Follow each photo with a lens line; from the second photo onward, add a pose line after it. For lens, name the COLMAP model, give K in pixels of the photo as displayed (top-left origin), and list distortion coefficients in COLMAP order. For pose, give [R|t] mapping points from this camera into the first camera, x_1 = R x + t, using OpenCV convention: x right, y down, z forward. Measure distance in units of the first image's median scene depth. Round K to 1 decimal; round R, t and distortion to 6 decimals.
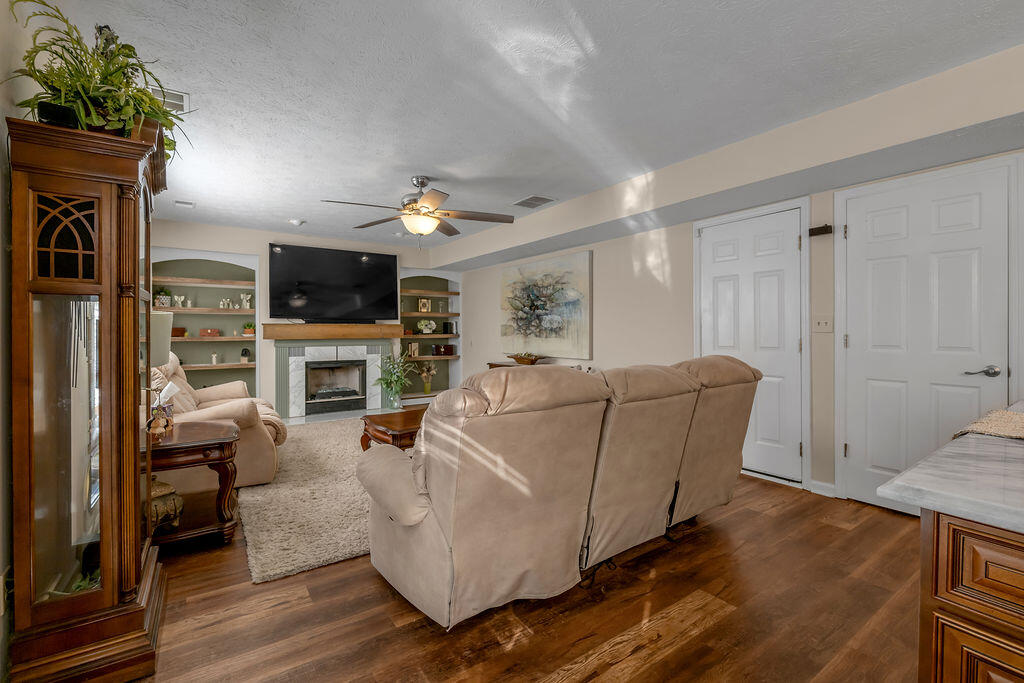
lens RADIAL K [[425.6, 0, 510.7], [0, 425.6, 331.7], [0, 0, 1]] dist [-0.004161, 0.000492]
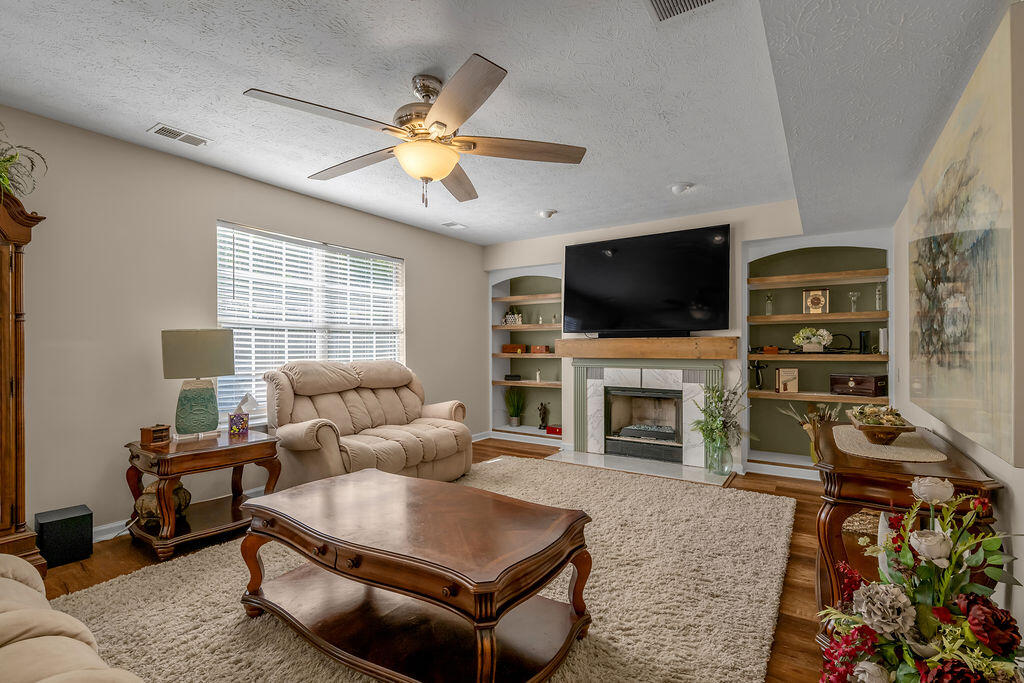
lens RADIAL K [[454.5, 0, 514.3], [0, 454.5, 342.6], [0, 0, 1]] dist [-0.009378, 0.001771]
pose [[0.388260, -0.006427, -0.921528, 0.217448], [-0.001699, 0.999969, -0.007690, -0.004046], [0.921548, 0.004551, 0.388237, 0.473917]]
